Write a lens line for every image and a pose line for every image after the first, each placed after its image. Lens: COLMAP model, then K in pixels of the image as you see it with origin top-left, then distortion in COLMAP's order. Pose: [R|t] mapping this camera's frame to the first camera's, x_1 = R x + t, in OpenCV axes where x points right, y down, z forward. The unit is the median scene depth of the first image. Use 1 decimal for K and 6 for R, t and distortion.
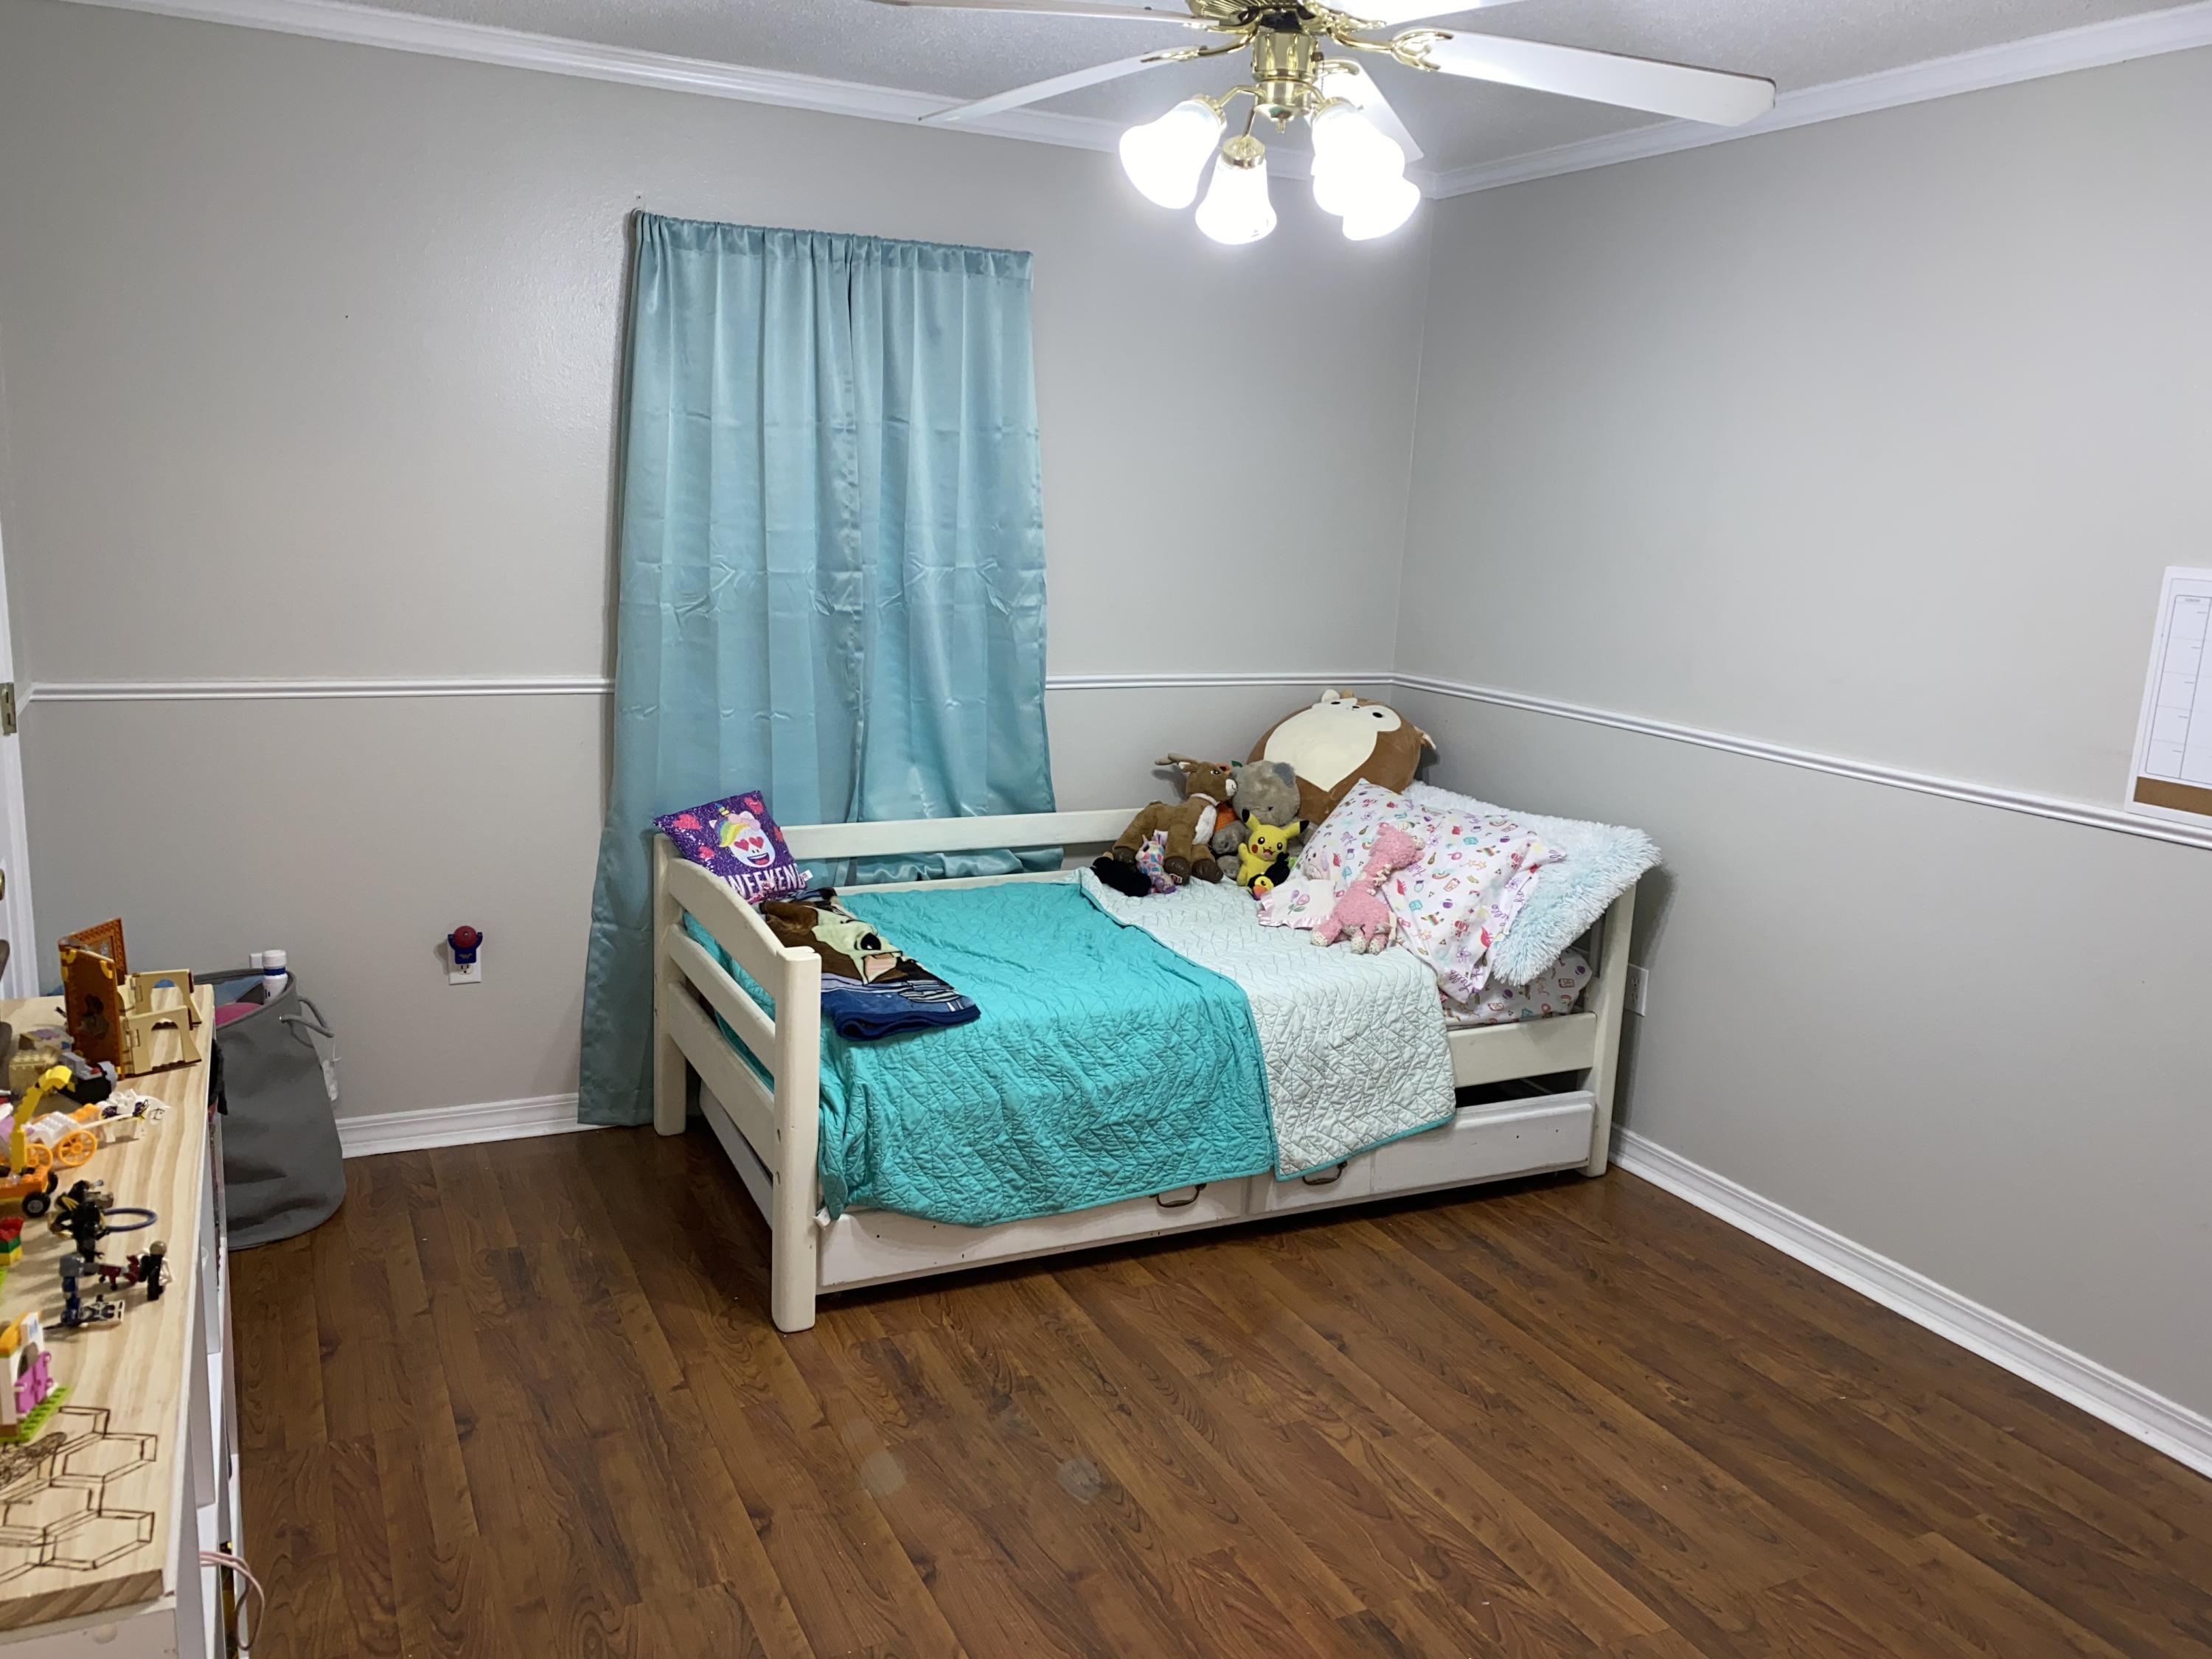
lens RADIAL K [[1707.3, 0, 1101.5], [0, 1707.3, 824.7], [0, 0, 1]] dist [0.046041, -0.050356]
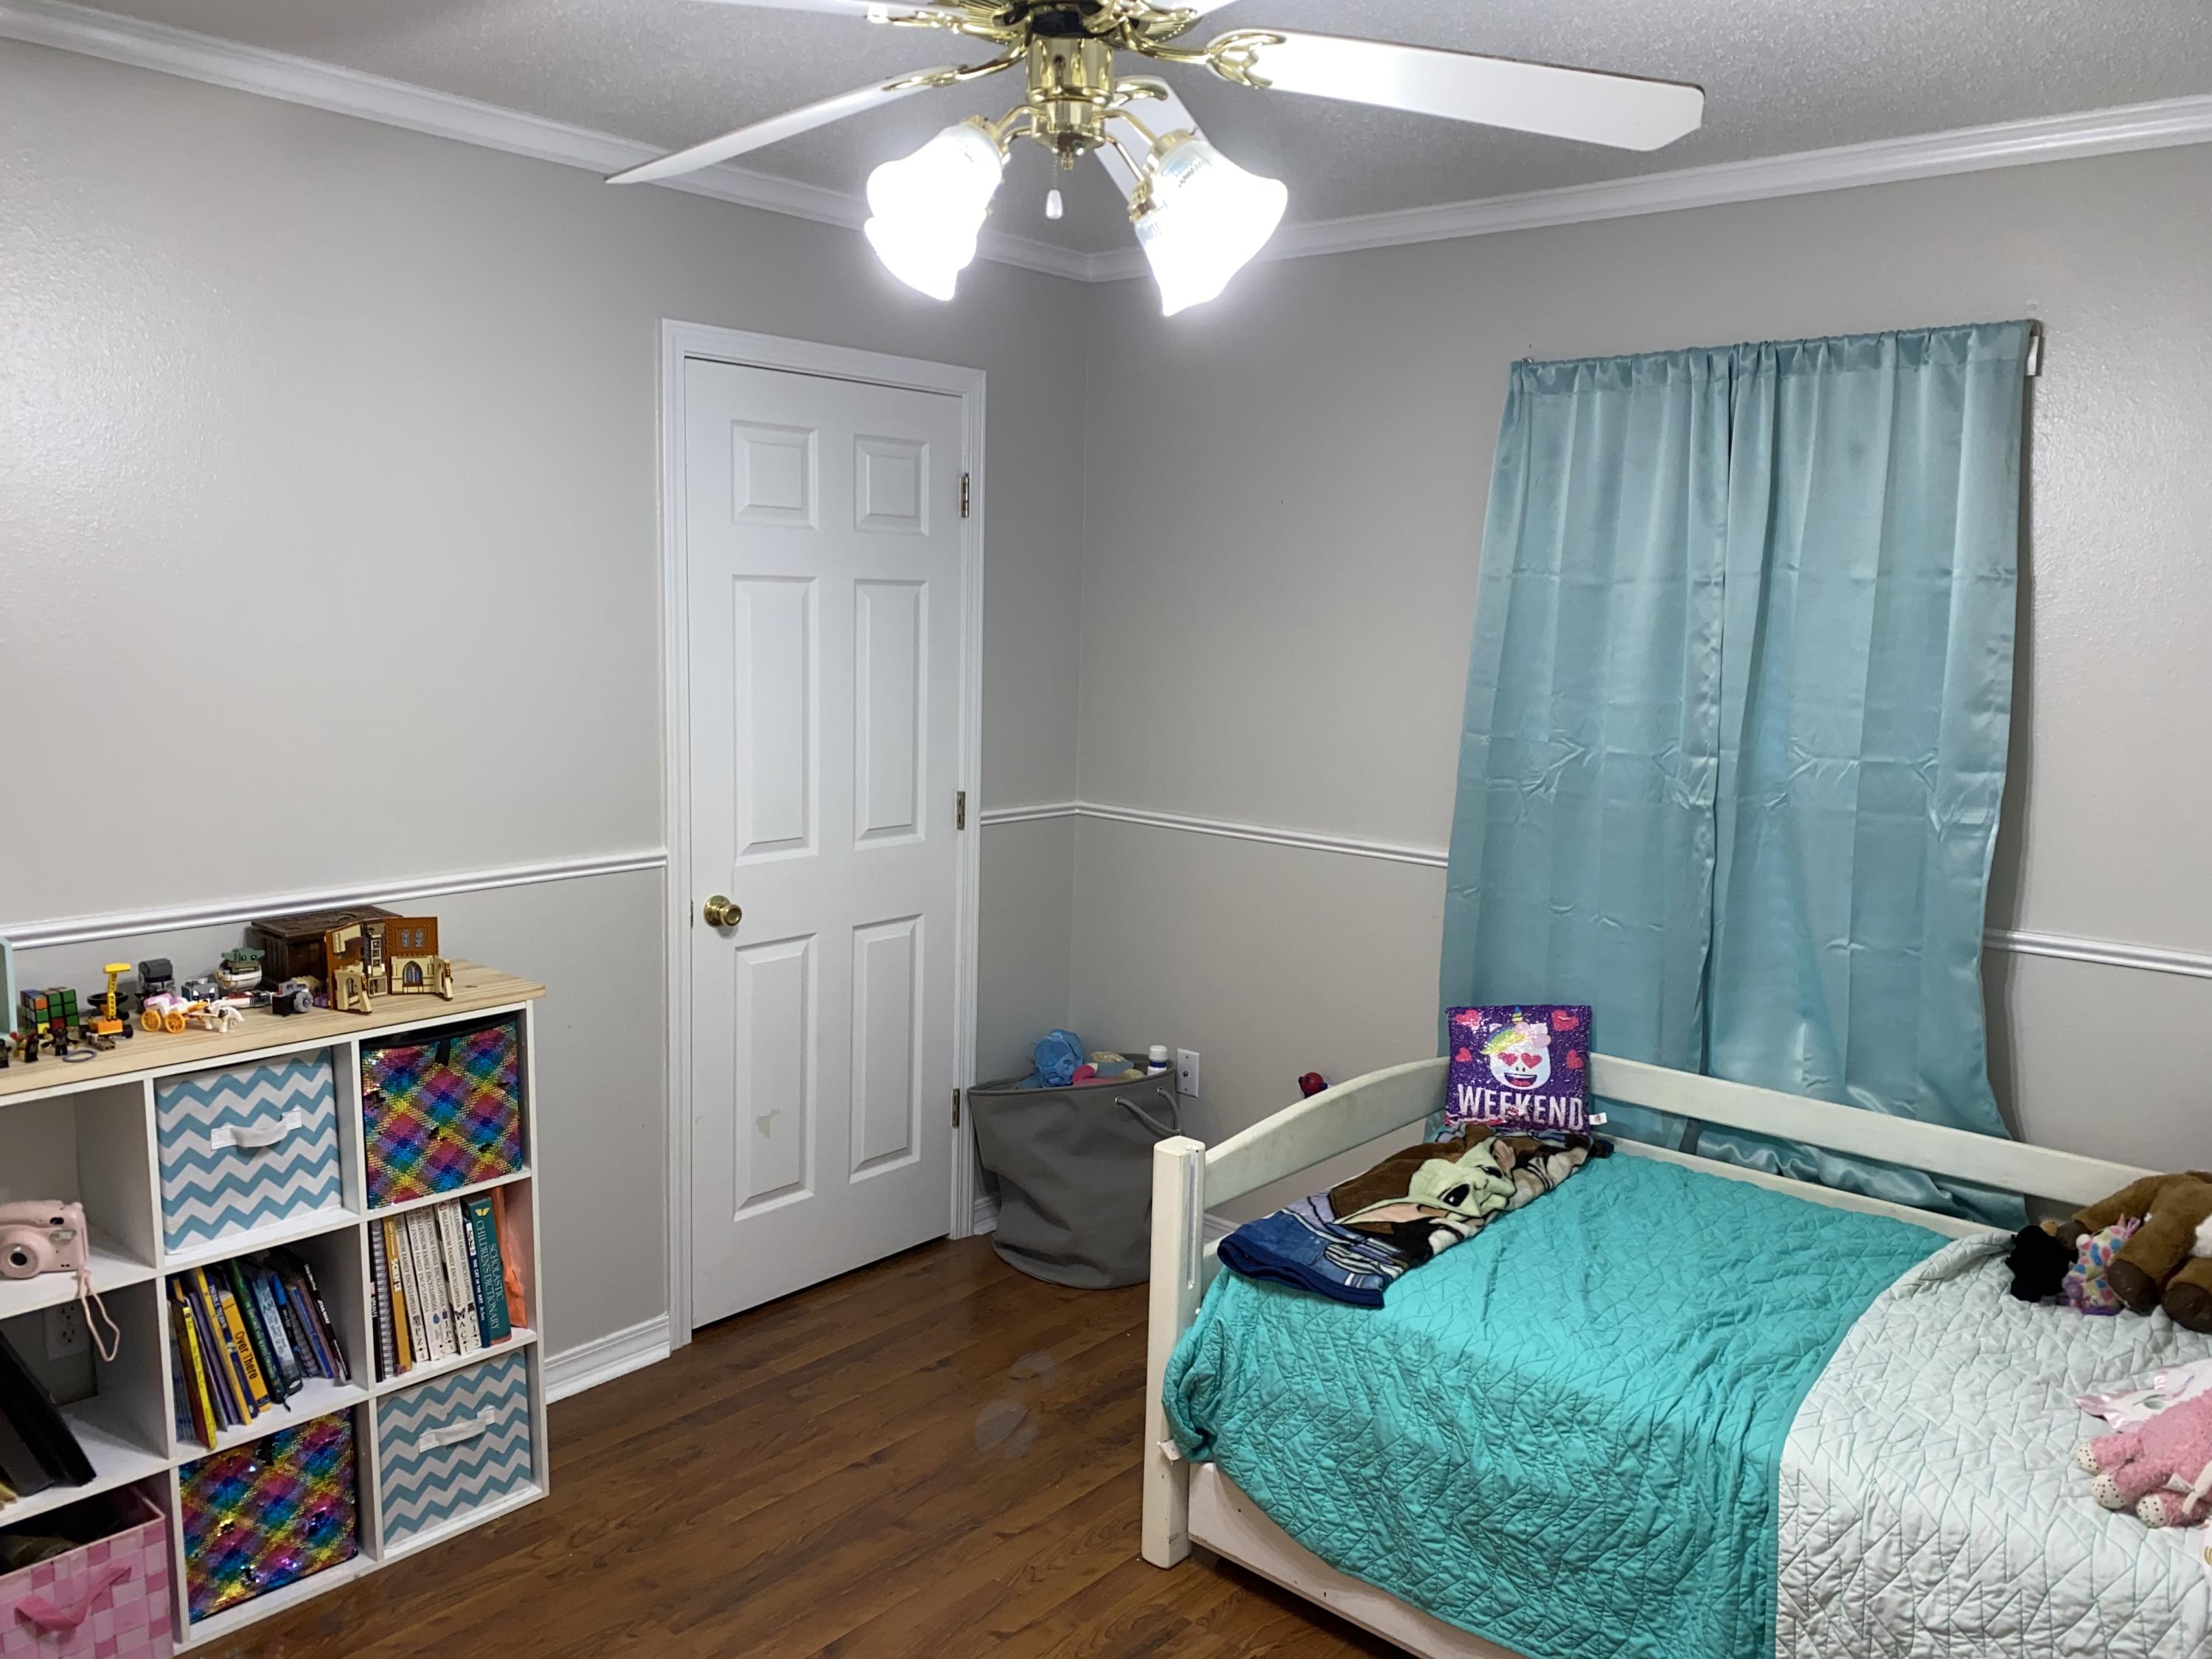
lens RADIAL K [[1707.3, 0, 1093.0], [0, 1707.3, 818.7], [0, 0, 1]] dist [0.046041, -0.050356]
pose [[0.373422, 0.094797, -0.922805, 0.519898], [-0.191559, 0.981205, 0.023280, -0.090438], [0.907668, 0.168079, 0.384563, 0.471940]]
